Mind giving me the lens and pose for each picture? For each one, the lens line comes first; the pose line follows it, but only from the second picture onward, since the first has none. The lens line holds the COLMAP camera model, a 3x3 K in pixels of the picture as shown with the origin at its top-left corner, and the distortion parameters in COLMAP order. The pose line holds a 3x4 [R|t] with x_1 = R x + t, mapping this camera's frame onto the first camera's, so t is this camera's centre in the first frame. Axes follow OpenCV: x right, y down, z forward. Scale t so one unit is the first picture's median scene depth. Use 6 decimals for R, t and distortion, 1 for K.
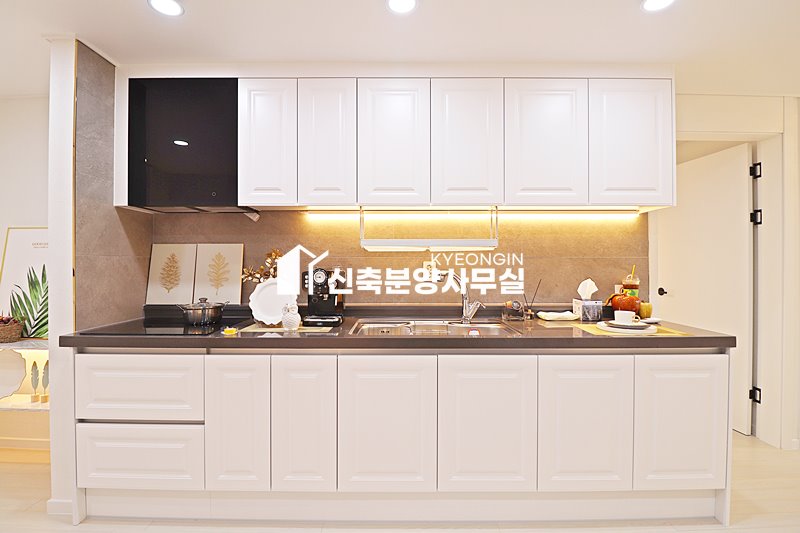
lens RADIAL K [[364.6, 0, 400.0], [0, 364.6, 266.5], [0, 0, 1]] dist [-0.009691, -0.000114]
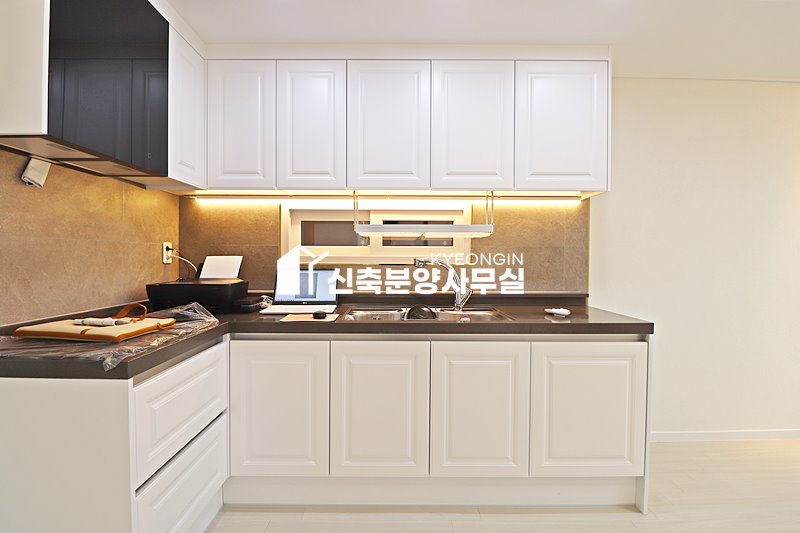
lens RADIAL K [[367.9, 0, 398.1], [0, 367.9, 259.1], [0, 0, 1]] dist [-0.013477, -0.000546]
pose [[0.999973, 0.005593, -0.004834, 0.175515], [-0.005500, 0.999800, 0.019231, -0.000040], [0.004940, -0.019204, 0.999803, 0.000338]]
